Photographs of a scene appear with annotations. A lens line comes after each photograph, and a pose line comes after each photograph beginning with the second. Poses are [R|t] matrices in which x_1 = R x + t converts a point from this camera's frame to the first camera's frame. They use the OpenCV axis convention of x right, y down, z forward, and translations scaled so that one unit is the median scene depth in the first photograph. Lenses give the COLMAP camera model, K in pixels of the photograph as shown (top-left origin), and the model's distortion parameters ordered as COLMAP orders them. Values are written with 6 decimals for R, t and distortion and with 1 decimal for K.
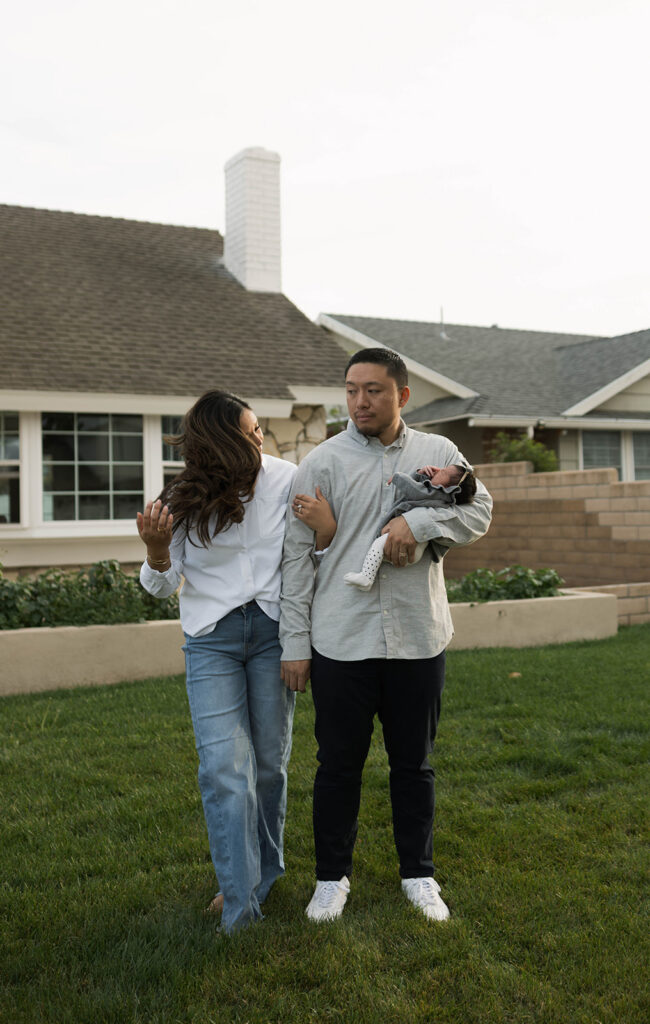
lens RADIAL K [[1101.8, 0, 371.3], [0, 1101.8, 483.5], [0, 0, 1]] dist [-0.004637, 0.000000]
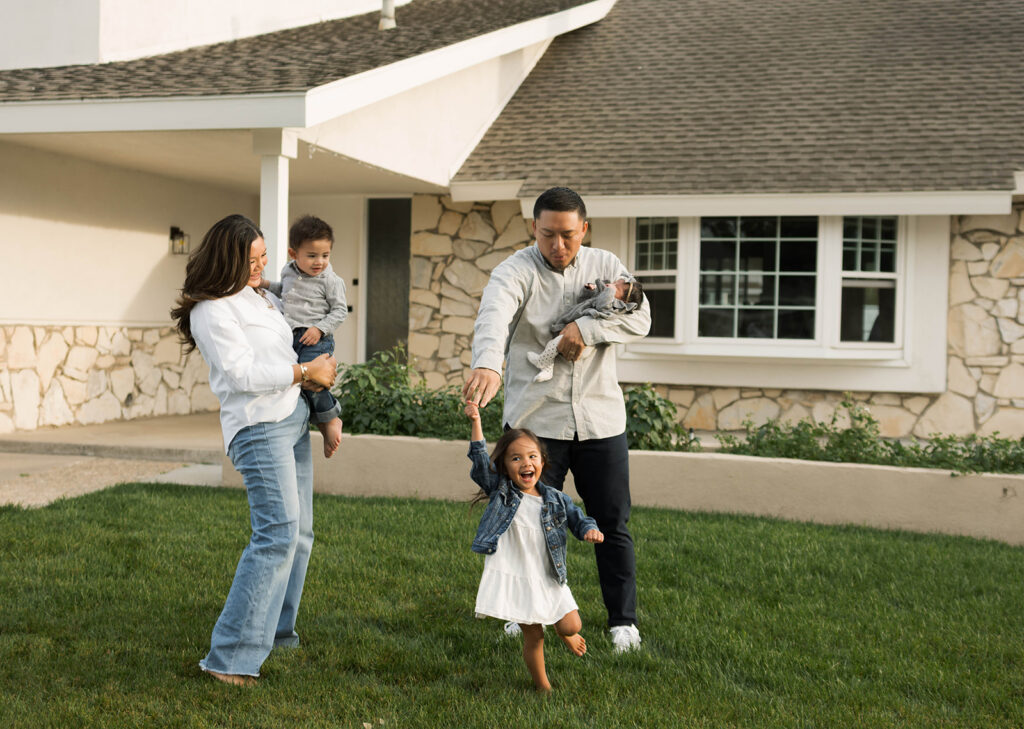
lens RADIAL K [[1278.5, 0, 539.2], [0, 1278.5, 365.9], [0, 0, 1]] dist [0.022982, 0.000000]
pose [[0.676321, 0.056719, -0.734420, 0.338745], [-0.016079, 0.997930, 0.062262, -0.004986], [0.736431, -0.030301, 0.675834, 0.155522]]
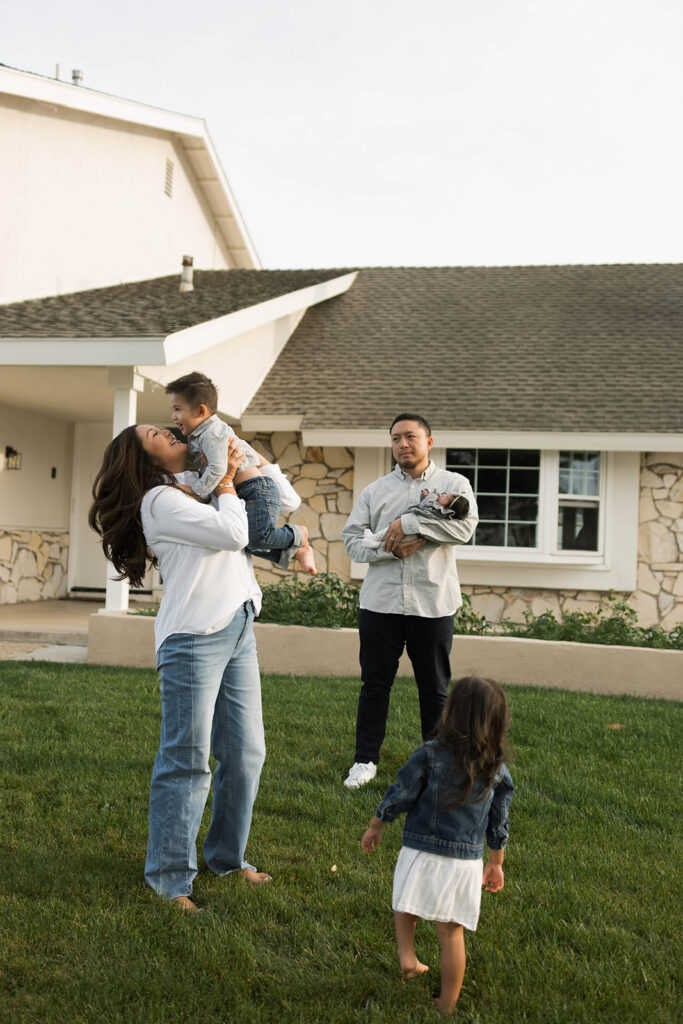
lens RADIAL K [[1031.5, 0, 332.4], [0, 1031.5, 511.2], [0, 0, 1]] dist [0.011198, 0.000000]
pose [[0.748561, 0.027977, -0.662475, 0.276311], [-0.034236, 0.999408, 0.003522, 0.000149], [0.662181, 0.020044, 0.749075, 0.104451]]
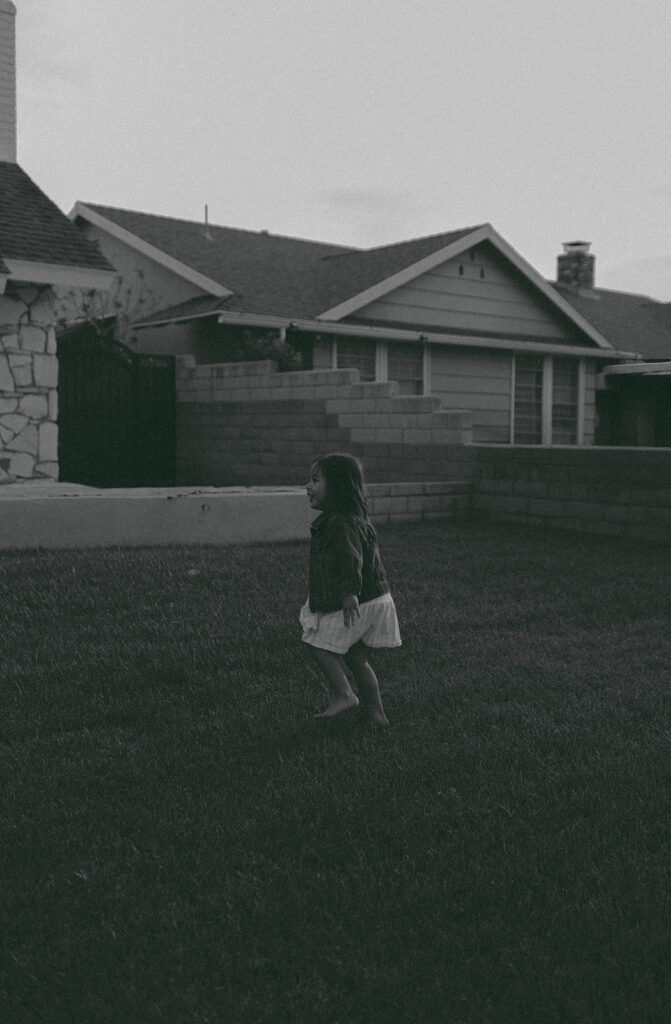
lens RADIAL K [[1024.6, 0, 341.7], [0, 1024.6, 515.5], [0, 0, 1]] dist [0.021153, 0.000000]
pose [[0.985892, 0.022660, 0.165843, 0.059619], [-0.039899, 0.994049, 0.101364, 0.022918], [-0.162559, -0.106551, 0.980929, 0.103812]]
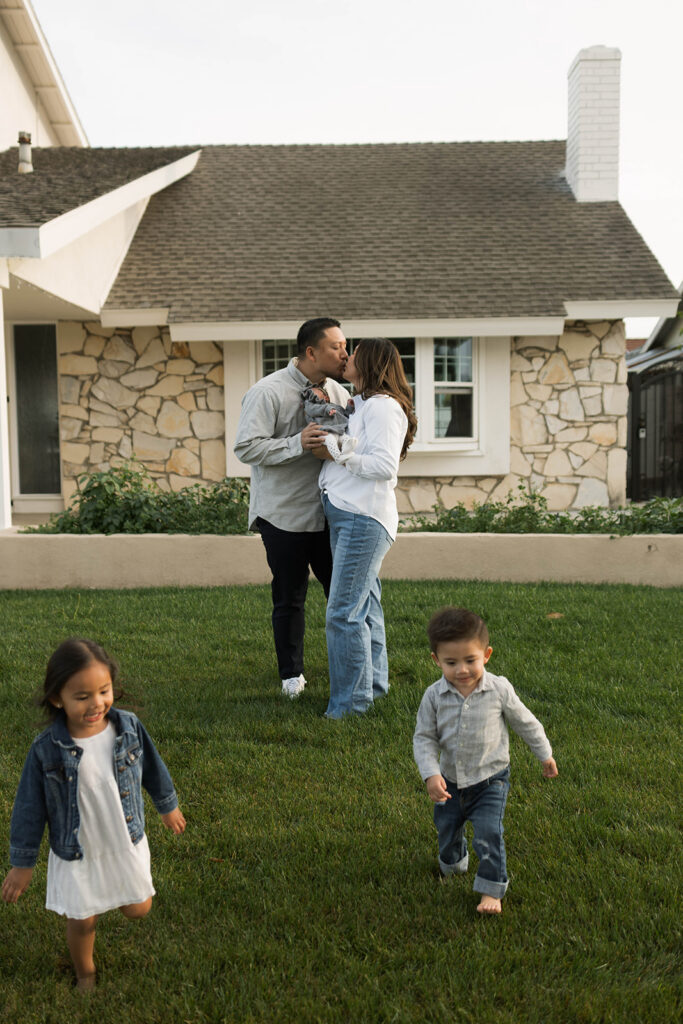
lens RADIAL K [[1031.5, 0, 336.0], [0, 1031.5, 518.5], [0, 0, 1]] dist [0.011198, 0.000000]
pose [[0.855711, 0.053950, -0.514633, 0.222631], [0.008269, 0.992997, 0.117847, -0.006742], [0.517387, -0.105098, 0.849273, 0.089651]]
